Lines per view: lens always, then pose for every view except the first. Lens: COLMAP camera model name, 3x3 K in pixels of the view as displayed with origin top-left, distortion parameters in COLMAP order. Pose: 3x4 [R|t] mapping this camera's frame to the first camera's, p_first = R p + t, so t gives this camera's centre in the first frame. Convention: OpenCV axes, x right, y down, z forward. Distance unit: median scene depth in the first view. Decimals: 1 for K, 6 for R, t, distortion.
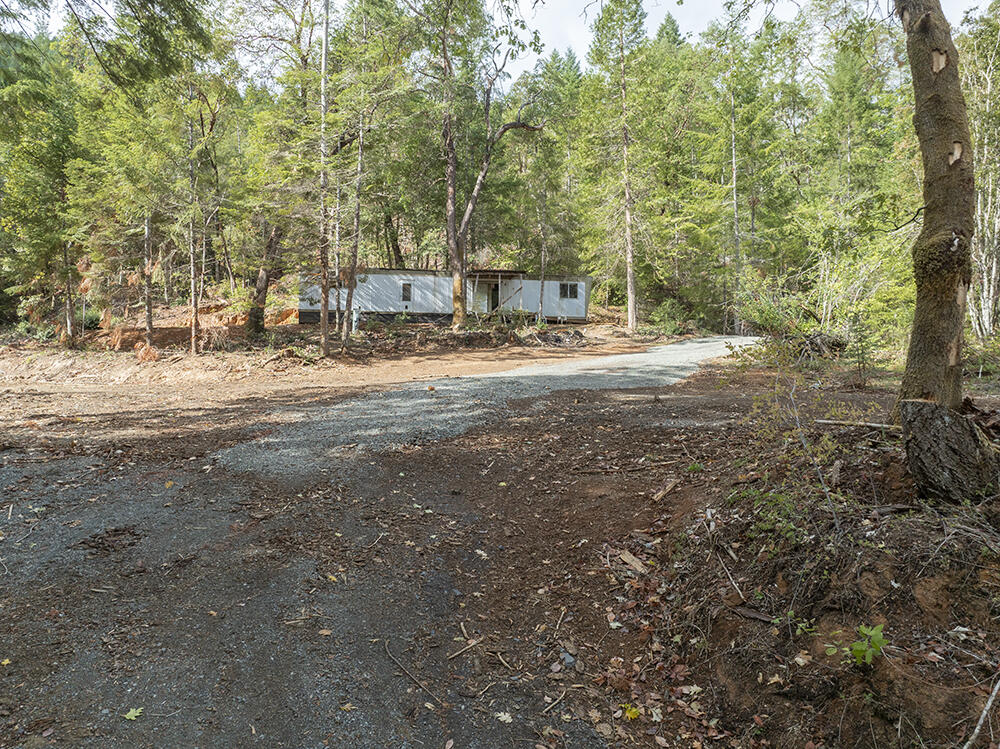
lens RADIAL K [[706.2, 0, 498.5], [0, 706.2, 376.5], [0, 0, 1]] dist [-0.027630, 0.001728]
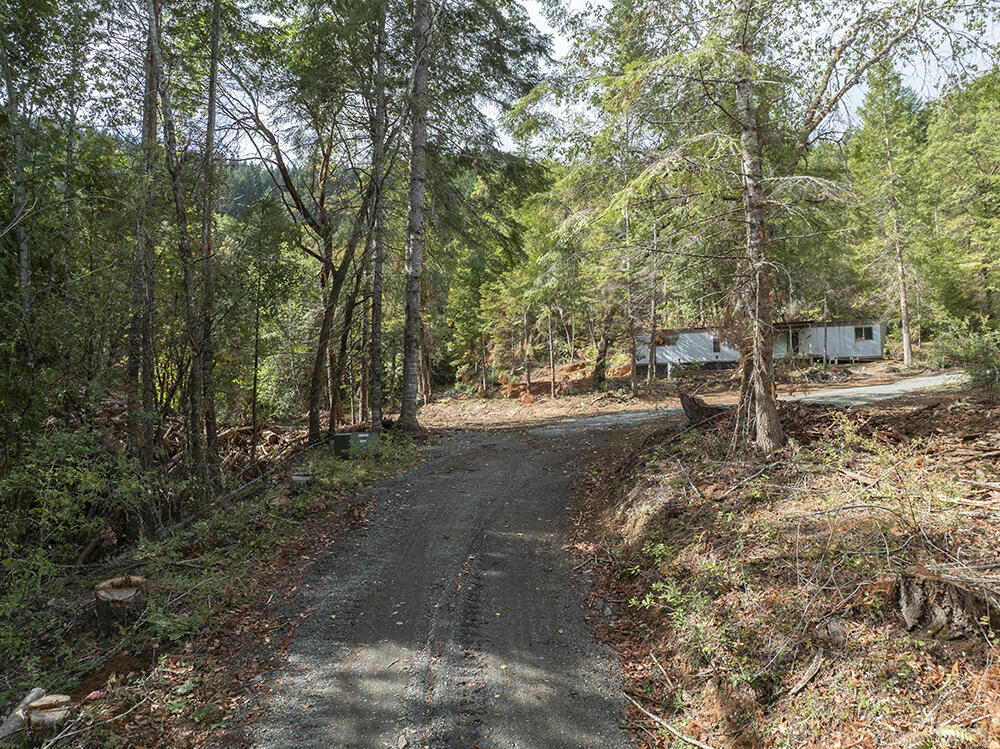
lens RADIAL K [[706.2, 0, 500.2], [0, 706.2, 373.9], [0, 0, 1]] dist [-0.027630, 0.001728]
pose [[0.859130, -0.051537, -0.509156, 0.212082], [0.014336, 0.996949, -0.076722, 0.026461], [0.511557, 0.058615, 0.857248, -0.322357]]
